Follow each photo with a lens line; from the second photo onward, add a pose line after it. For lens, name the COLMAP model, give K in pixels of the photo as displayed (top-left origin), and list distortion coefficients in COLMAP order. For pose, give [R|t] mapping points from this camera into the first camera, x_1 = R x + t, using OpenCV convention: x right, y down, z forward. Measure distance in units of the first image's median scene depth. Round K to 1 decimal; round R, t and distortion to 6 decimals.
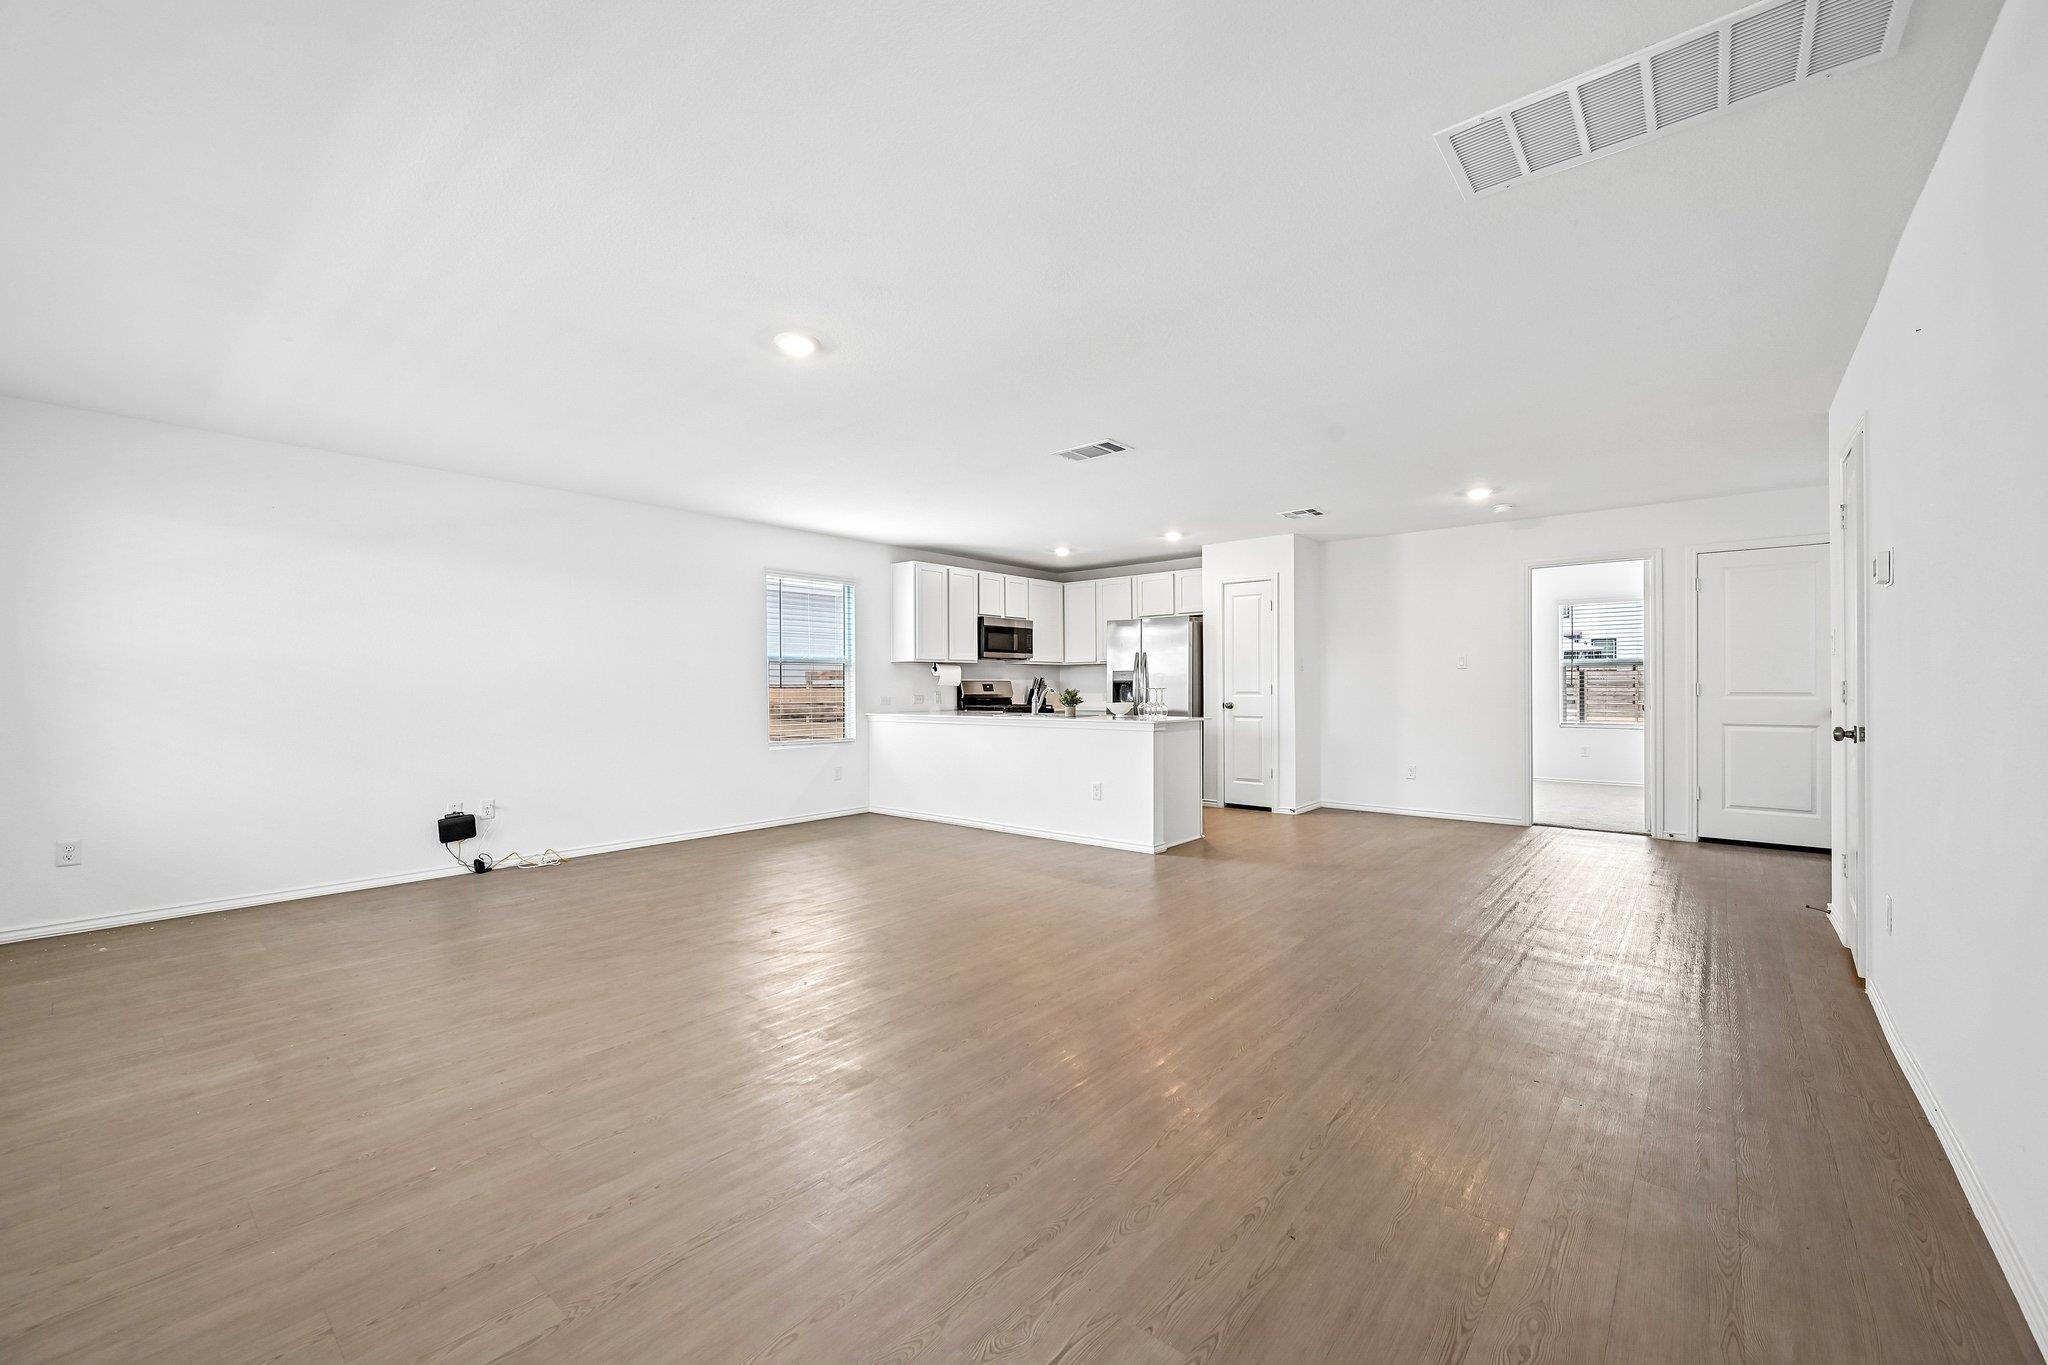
lens RADIAL K [[808.0, 0, 1024.0], [0, 808.0, 682.5], [0, 0, 1]] dist [0.000867, -0.000021]
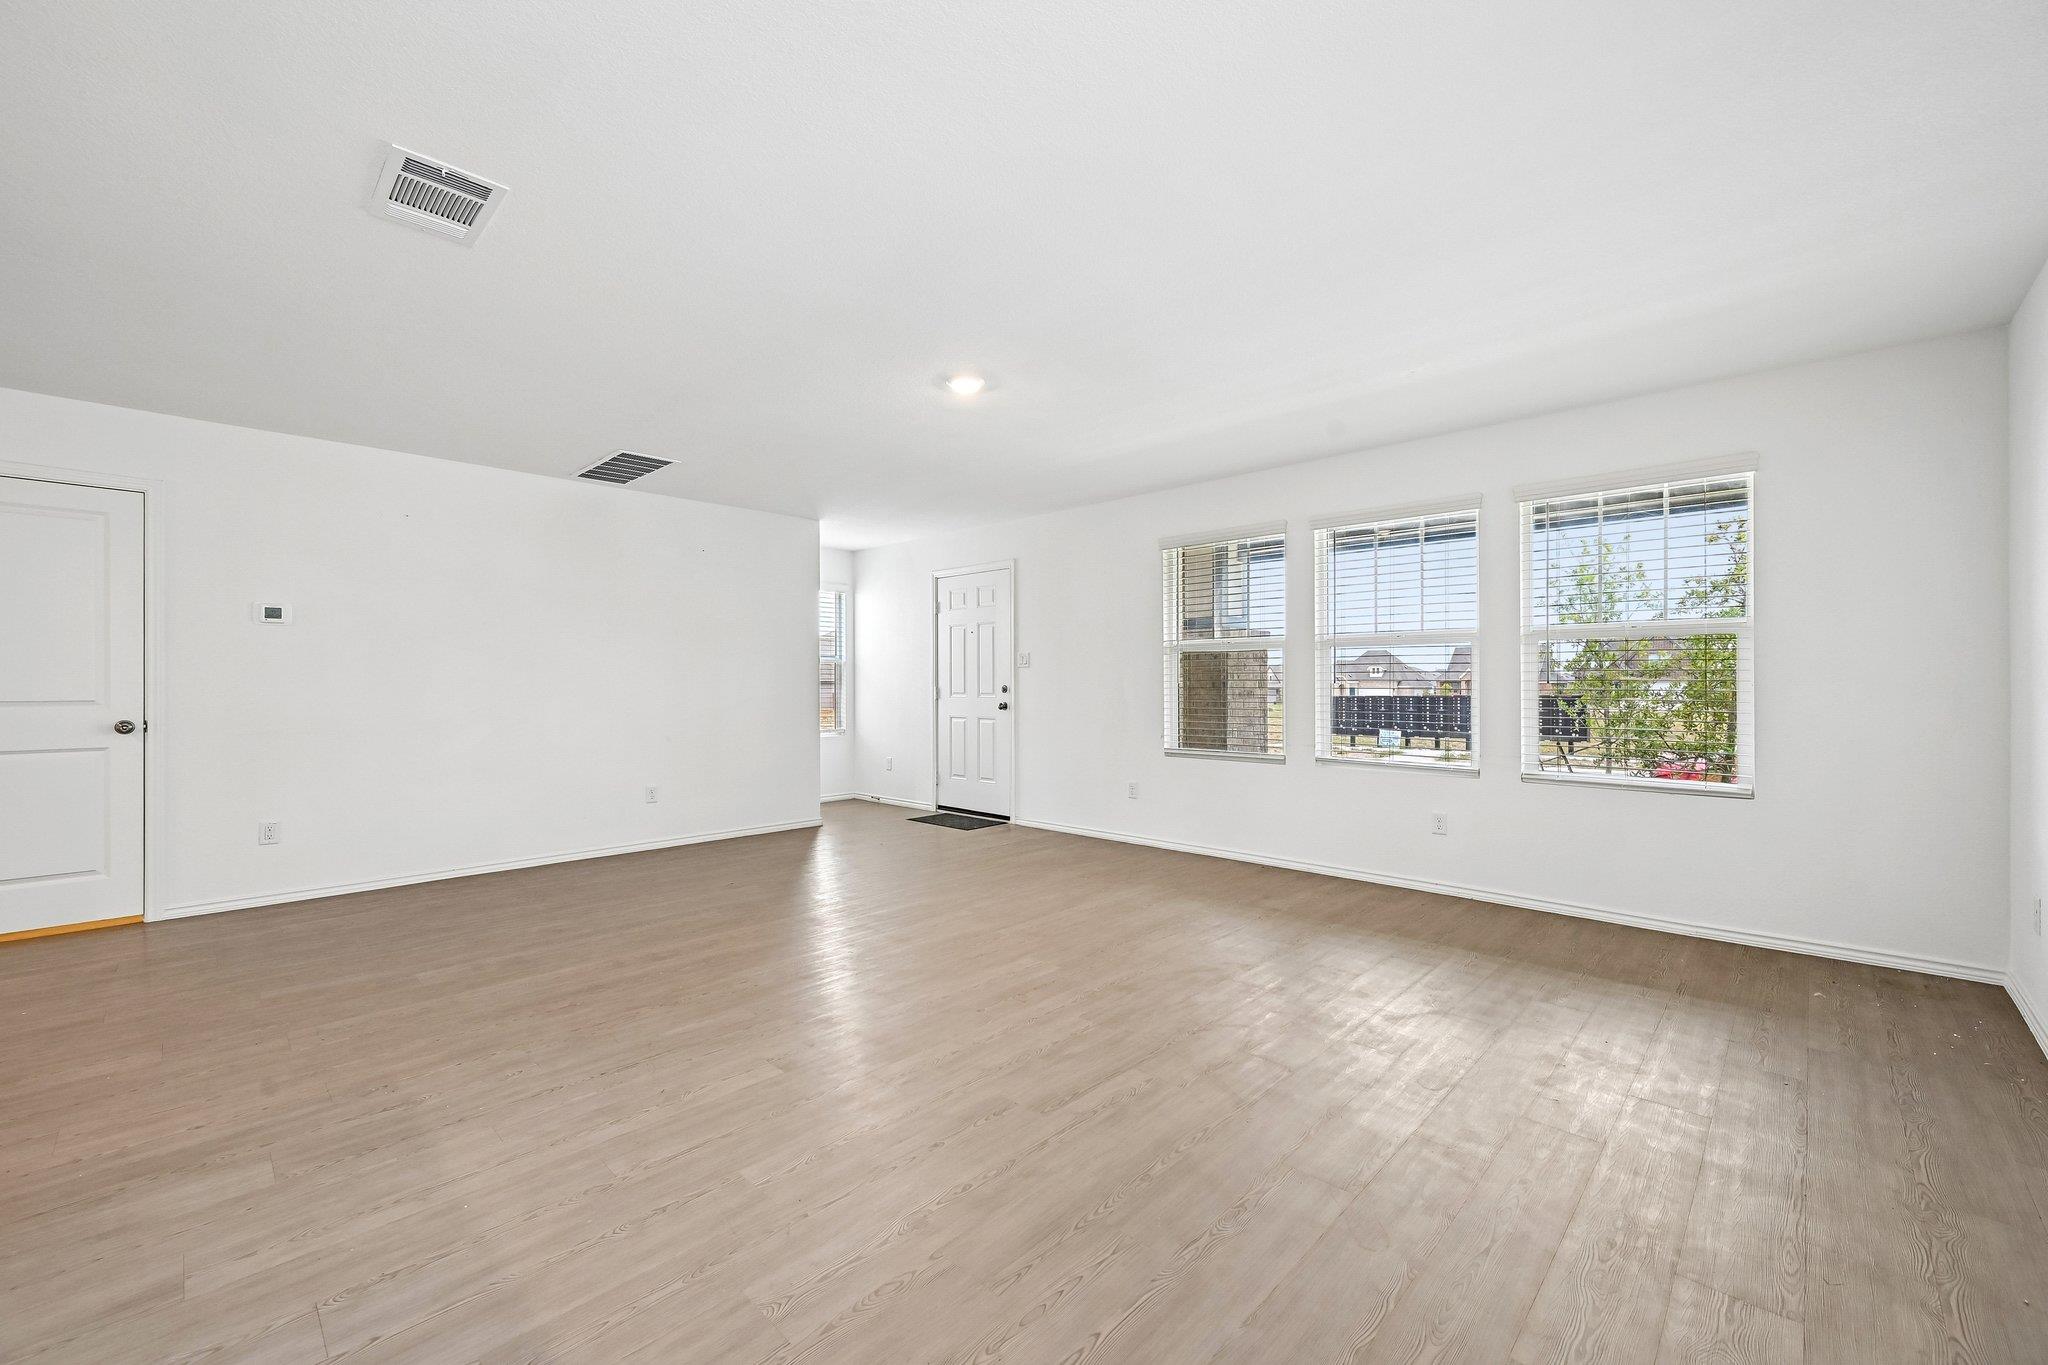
lens RADIAL K [[808.0, 0, 1024.0], [0, 808.0, 682.5], [0, 0, 1]] dist [0.000867, -0.000021]
pose [[-0.998171, 0.007849, 0.059942, -0.439245], [0.007667, 0.999965, -0.003269, 0.007667], [-0.059966, -0.002803, -0.998196, 2.186107]]
